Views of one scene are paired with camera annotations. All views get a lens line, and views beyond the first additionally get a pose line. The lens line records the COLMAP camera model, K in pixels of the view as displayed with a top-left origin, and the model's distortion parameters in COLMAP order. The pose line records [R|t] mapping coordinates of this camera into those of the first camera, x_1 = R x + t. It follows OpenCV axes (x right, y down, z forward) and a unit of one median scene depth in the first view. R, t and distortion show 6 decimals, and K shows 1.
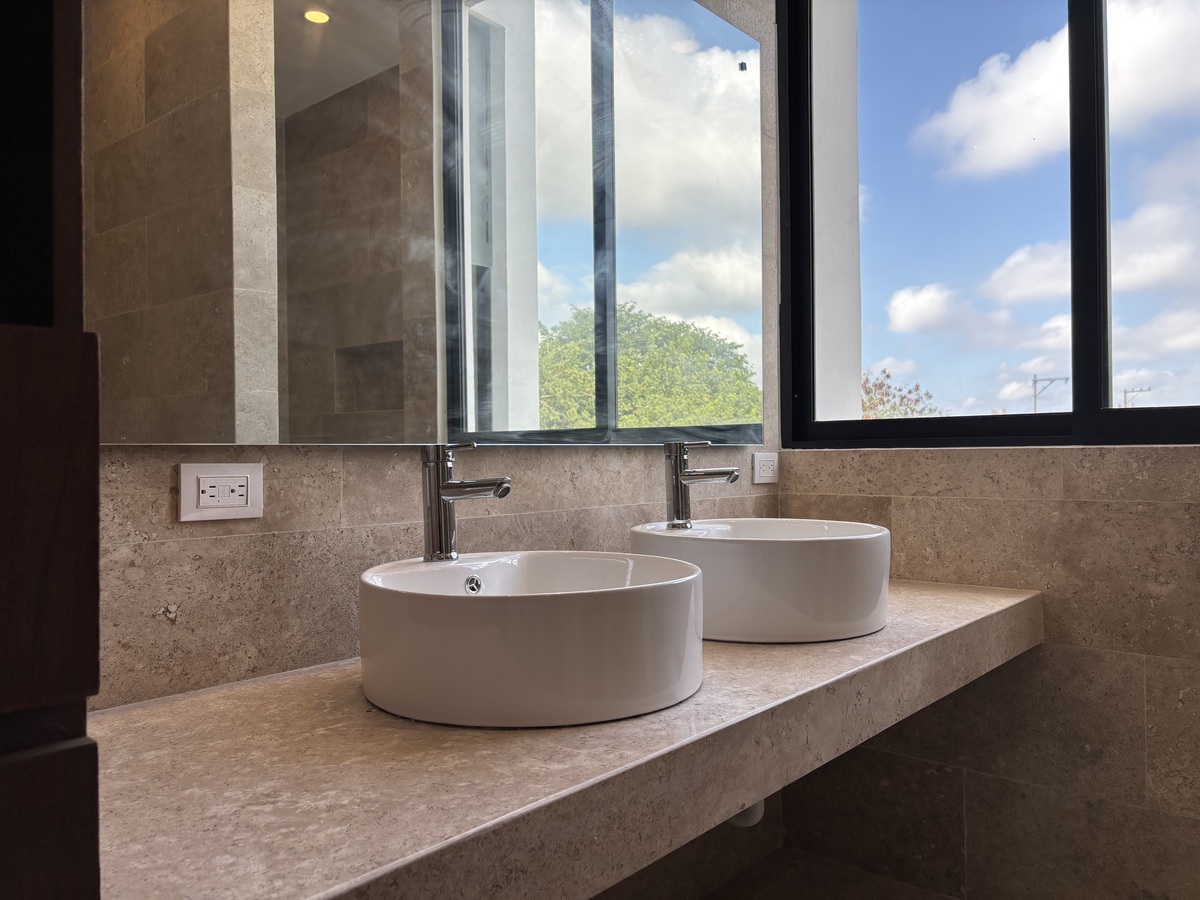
lens RADIAL K [[912.5, 0, 597.4], [0, 912.5, 456.0], [0, 0, 1]] dist [0.006832, -0.020350]
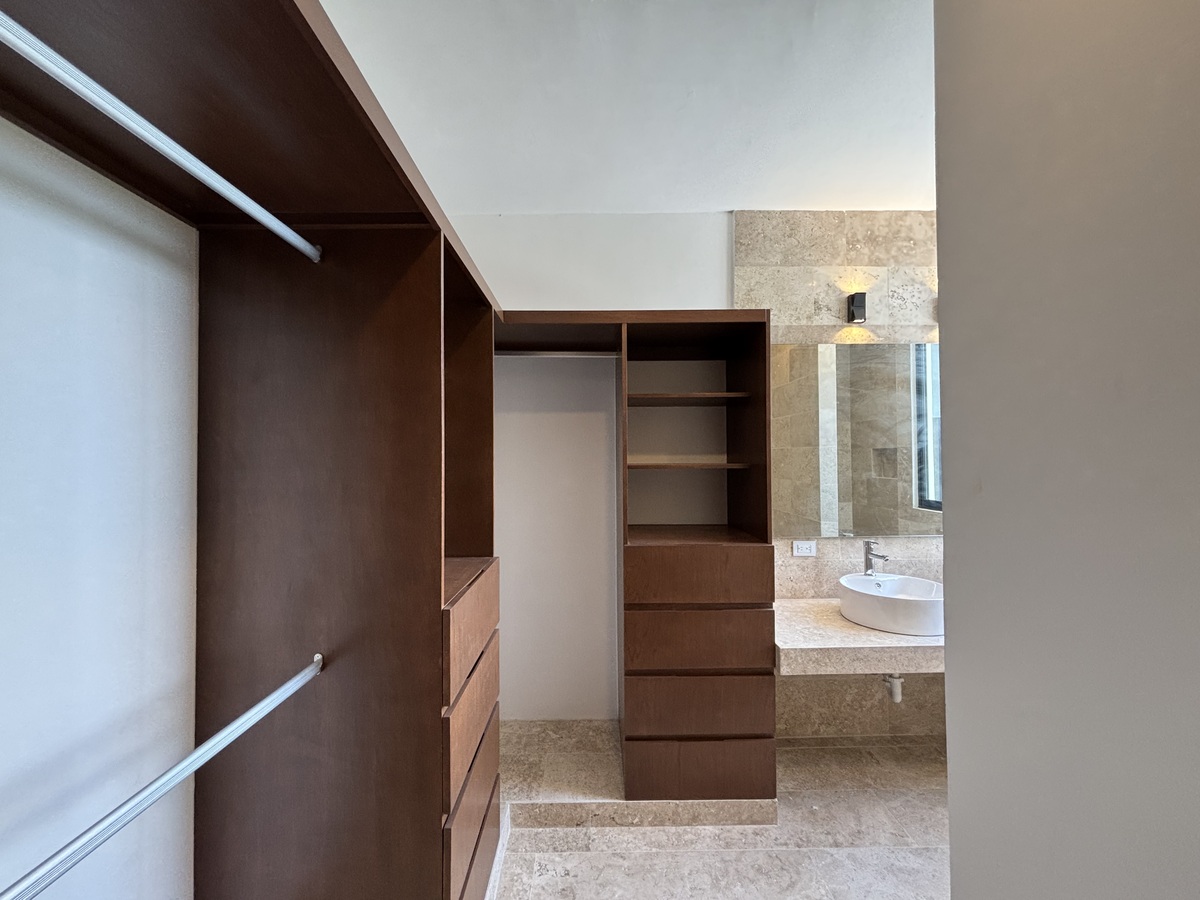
lens RADIAL K [[485.8, 0, 607.0], [0, 485.8, 455.0], [0, 0, 1]] dist [0.002691, -0.000538]
pose [[0.677454, 0.002079, -0.735562, 0.532766], [-0.002619, 0.999996, 0.000414, -0.355058], [0.735560, 0.001646, 0.677457, -1.000181]]
